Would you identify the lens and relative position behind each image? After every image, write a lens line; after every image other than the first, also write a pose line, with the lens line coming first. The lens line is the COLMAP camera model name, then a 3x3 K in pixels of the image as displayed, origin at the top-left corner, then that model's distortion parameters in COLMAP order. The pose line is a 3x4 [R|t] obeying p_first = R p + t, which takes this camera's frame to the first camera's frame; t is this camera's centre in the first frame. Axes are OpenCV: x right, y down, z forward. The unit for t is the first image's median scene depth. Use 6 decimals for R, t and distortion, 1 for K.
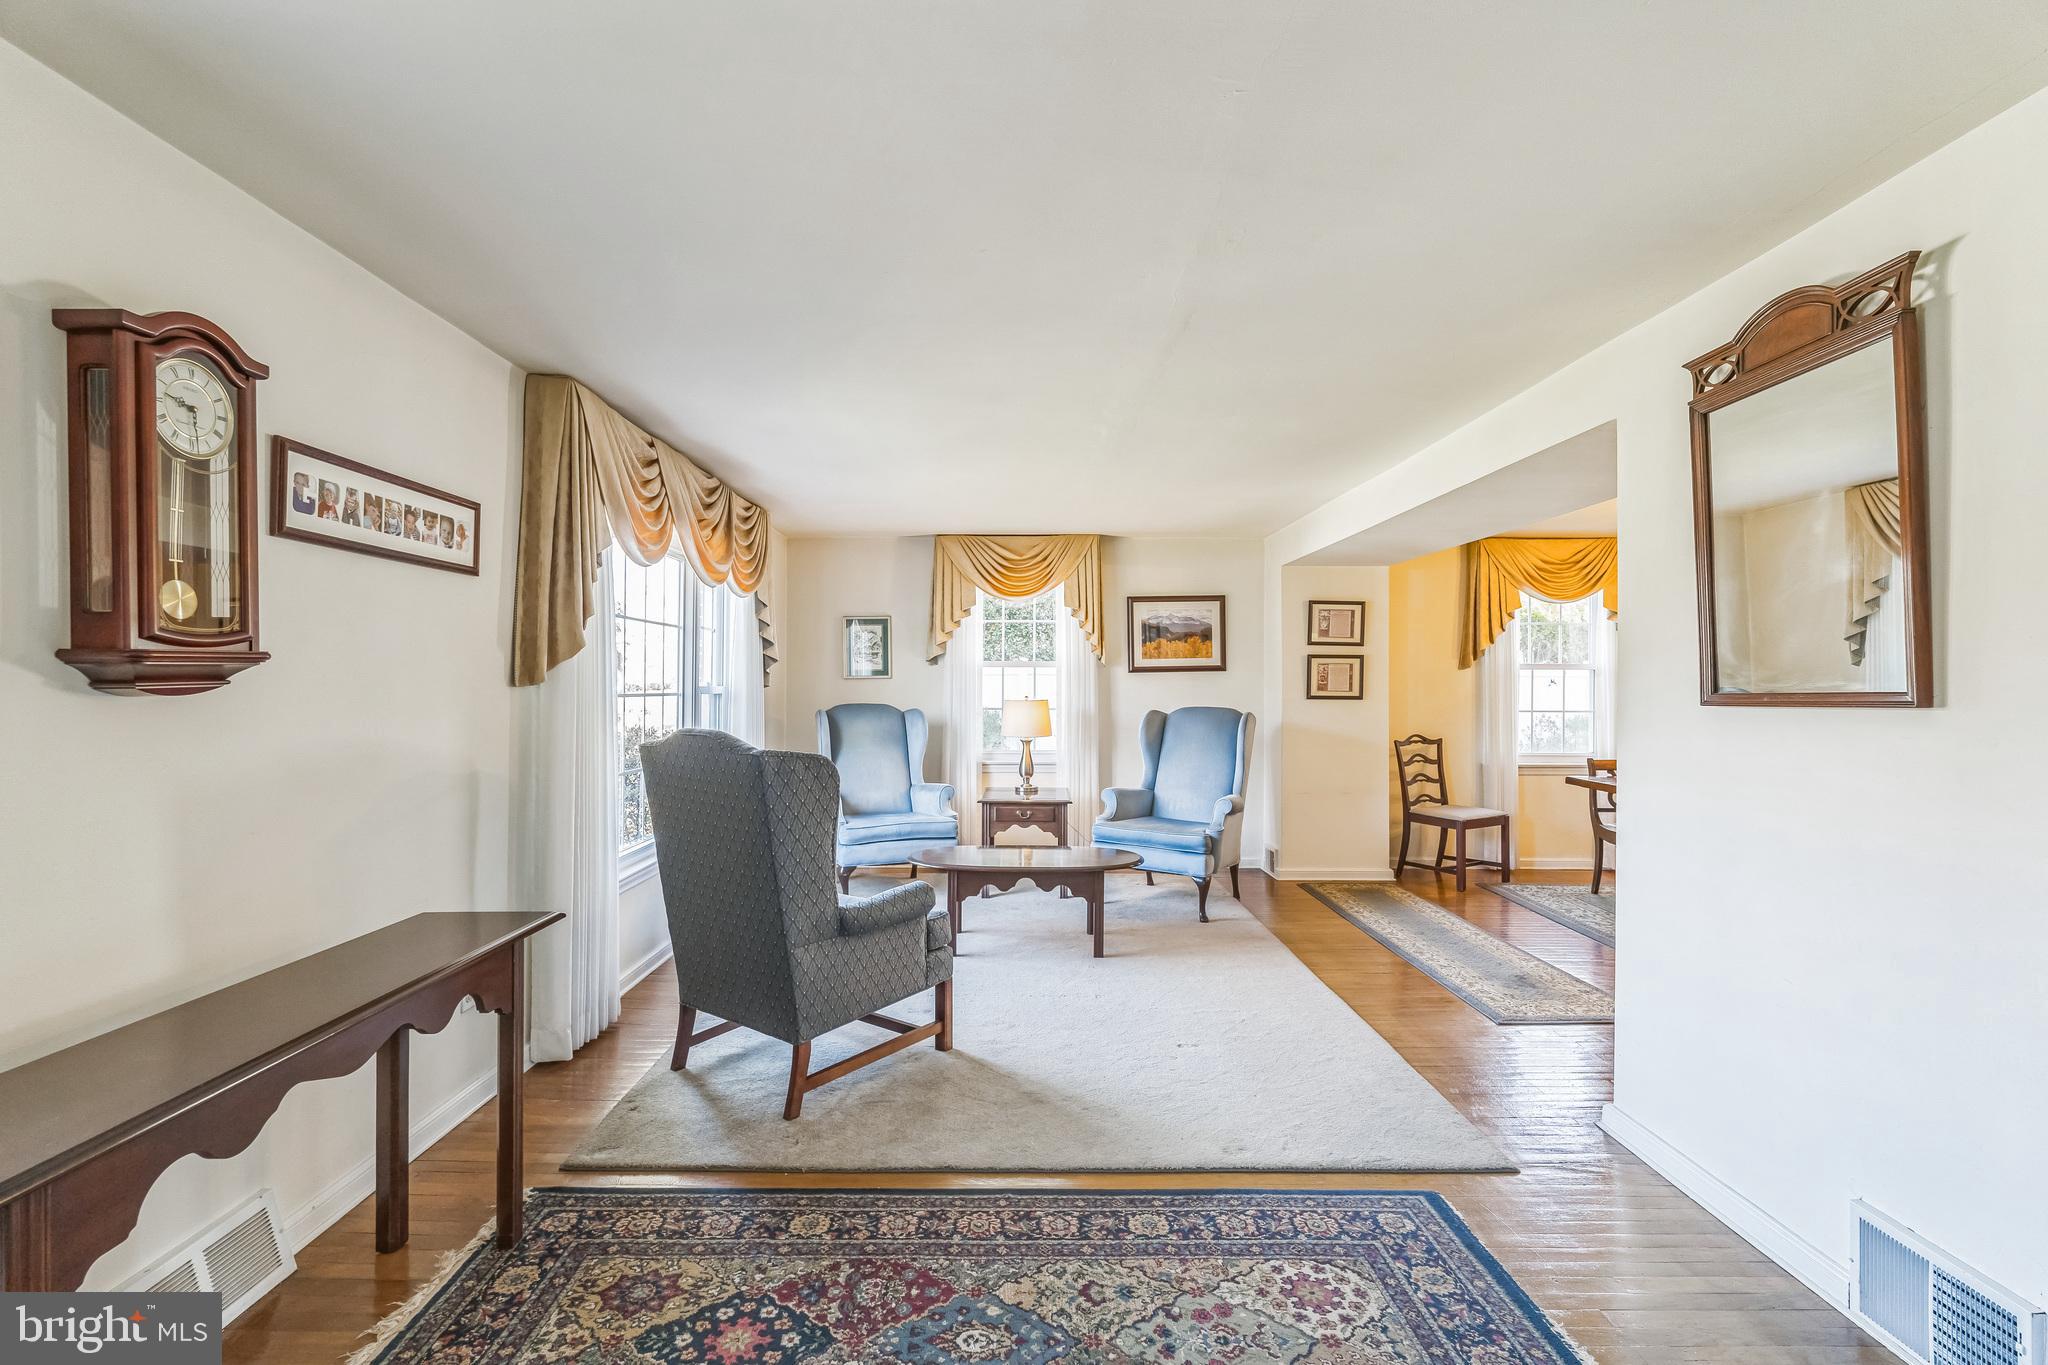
lens RADIAL K [[903.2, 0, 1004.7], [0, 903.2, 680.6], [0, 0, 1]] dist [0.000662, -0.000018]
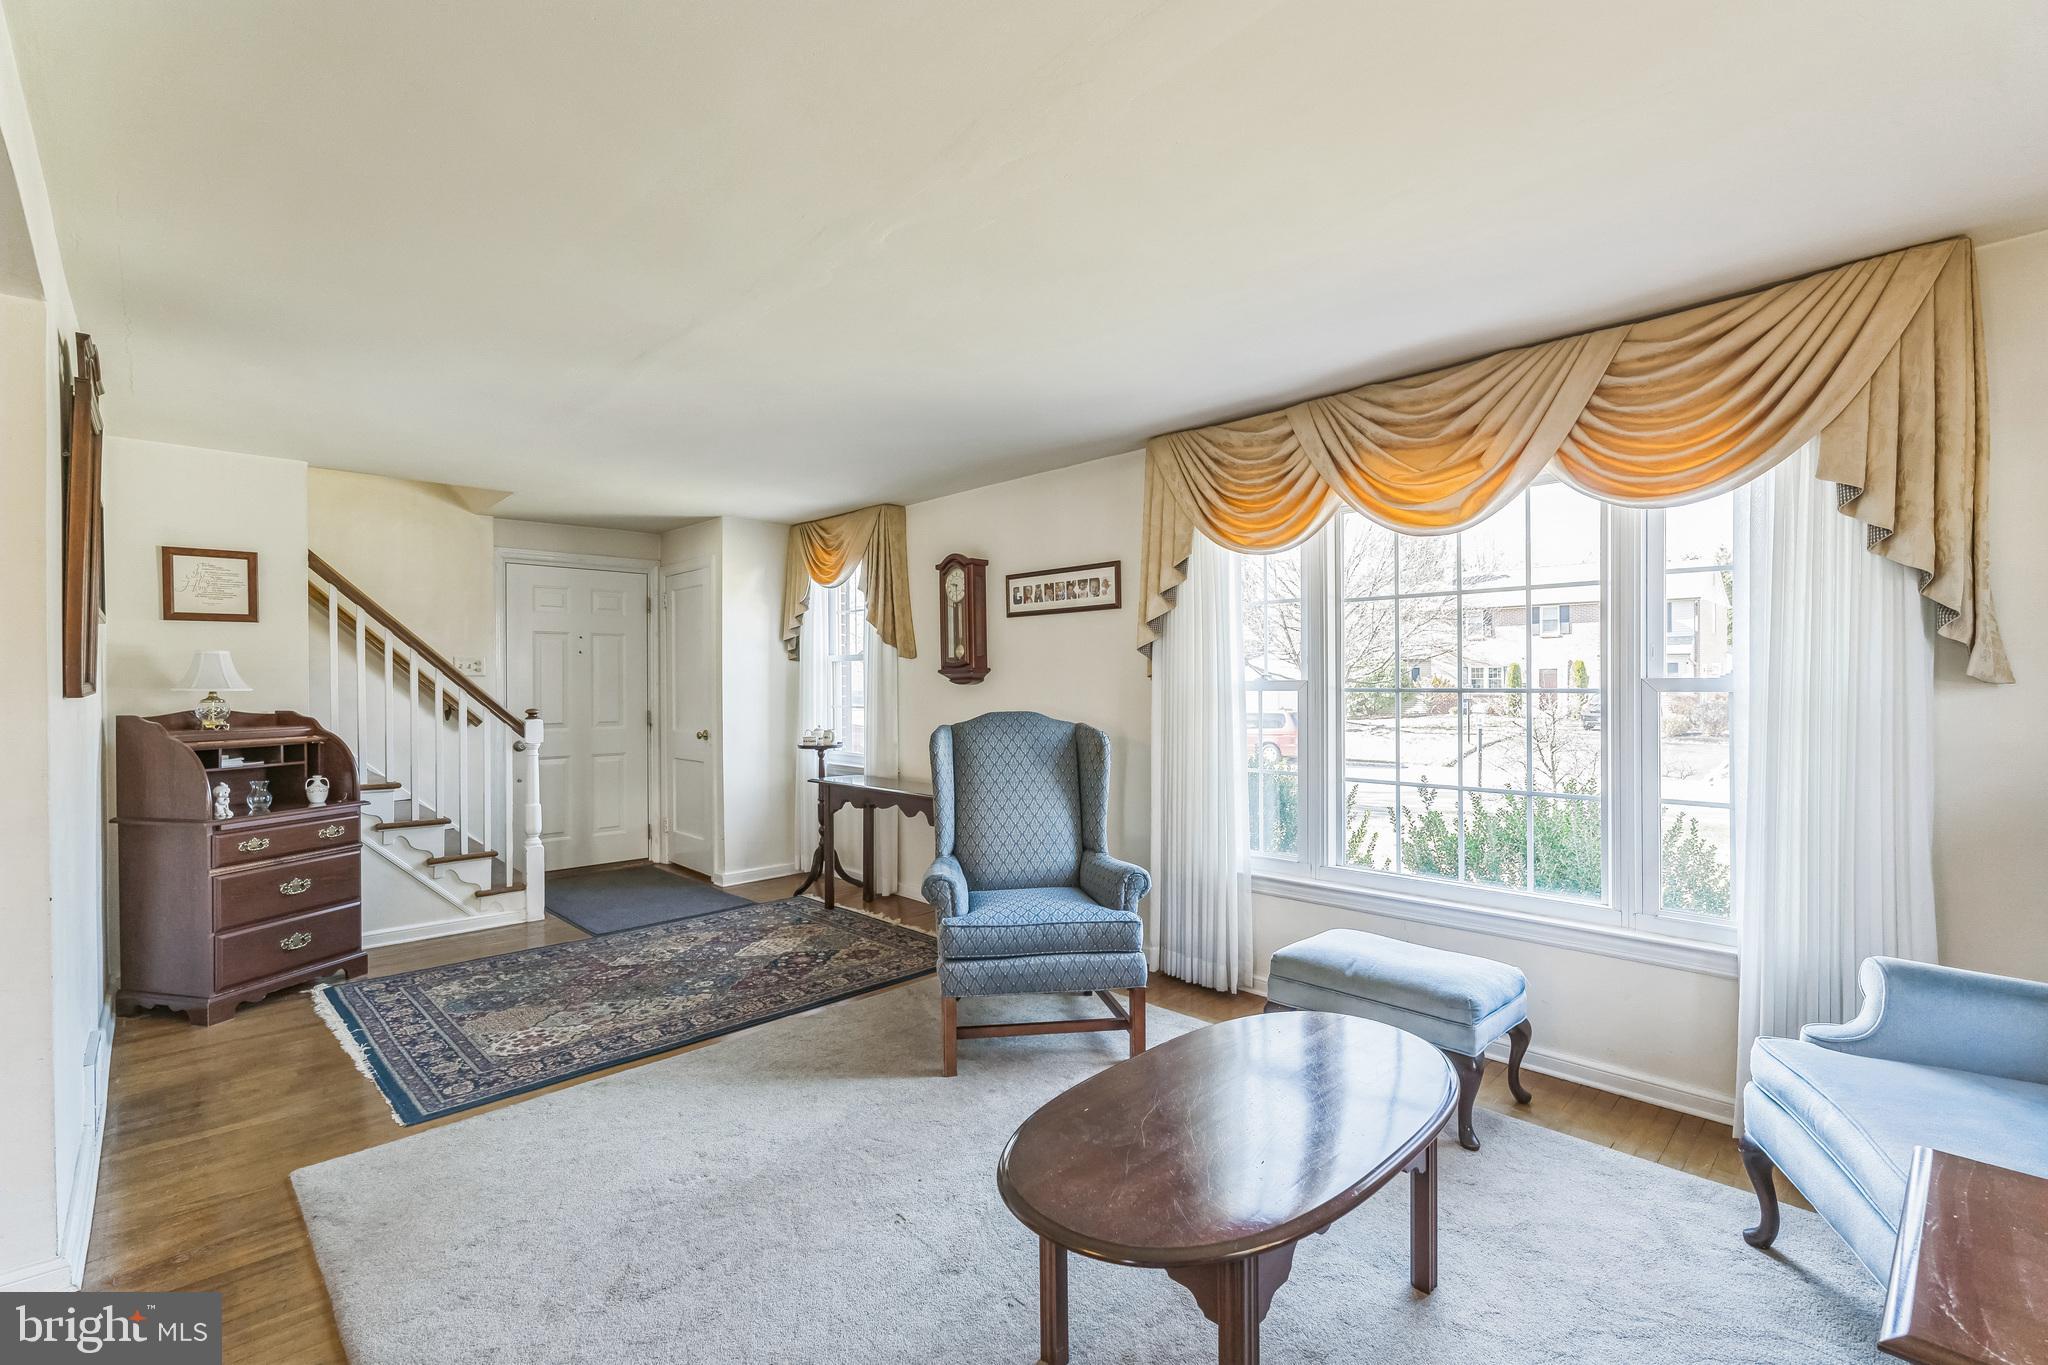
lens RADIAL K [[903.2, 0, 1020.5], [0, 903.2, 690.6], [0, 0, 1]] dist [0.000662, -0.000018]
pose [[-0.711790, 0.005012, -0.702374, 0.829127], [0.005200, 0.999985, 0.001867, 0.026316], [0.702373, -0.002323, -0.711805, 2.695932]]
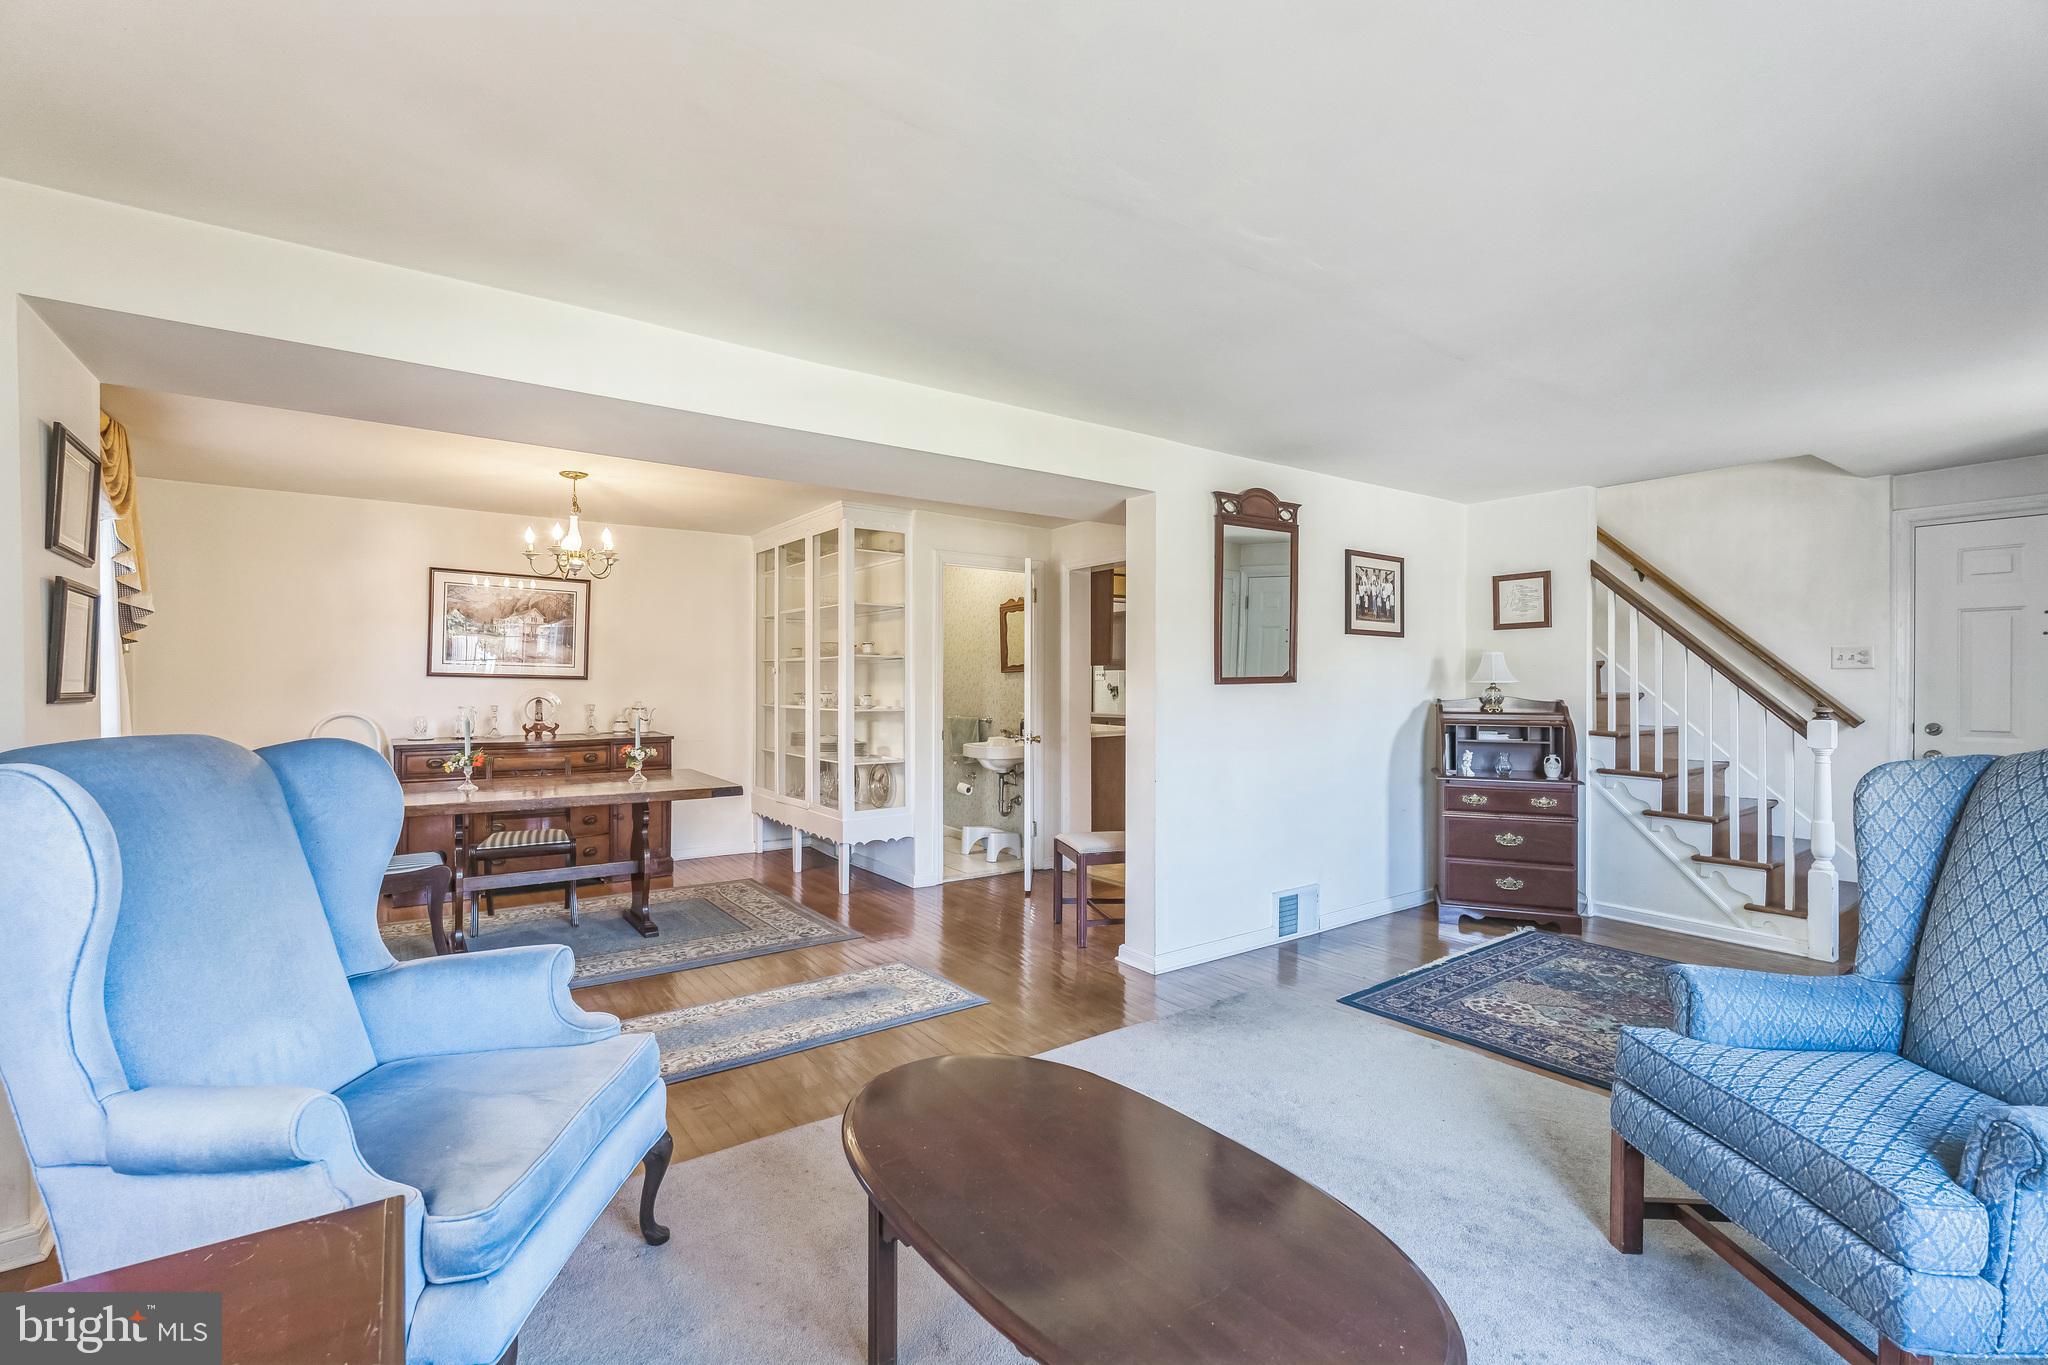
lens RADIAL K [[903.2, 0, 1027.1], [0, 903.2, 679.0], [0, 0, 1]] dist [0.000662, -0.000018]
pose [[-0.599319, -0.002916, 0.800505, -0.504744], [-0.008025, 0.999965, -0.002366, 0.028911], [-0.800470, -0.007842, -0.599322, 2.703303]]
